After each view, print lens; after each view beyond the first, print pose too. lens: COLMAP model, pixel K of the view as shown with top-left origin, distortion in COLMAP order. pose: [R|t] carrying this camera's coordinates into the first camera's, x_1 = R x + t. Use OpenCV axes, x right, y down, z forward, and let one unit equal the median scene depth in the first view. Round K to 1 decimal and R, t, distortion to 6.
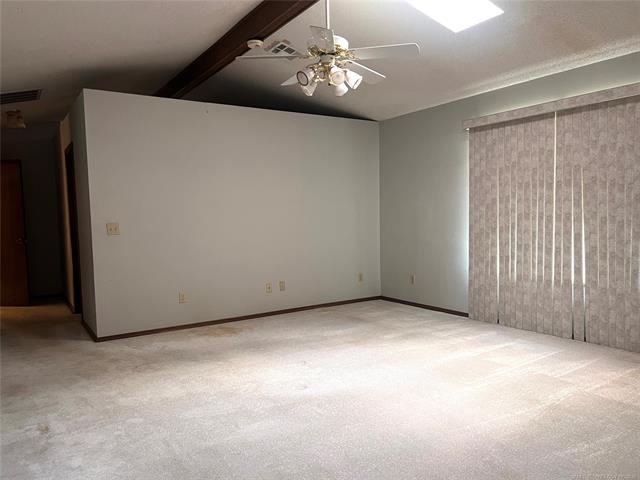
lens RADIAL K [[487.8, 0, 323.3], [0, 487.8, 242.7], [0, 0, 1]] dist [0.053597, -0.054080]
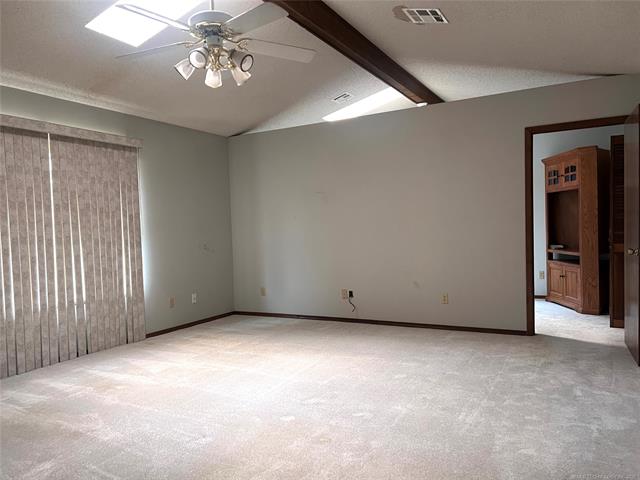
lens RADIAL K [[487.8, 0, 323.1], [0, 487.8, 239.3], [0, 0, 1]] dist [0.053597, -0.054080]
pose [[-0.477363, 0.014883, 0.878580, -0.662348], [0.093416, 0.995050, 0.033900, -0.038680], [-0.873726, 0.098256, -0.476391, 1.023160]]
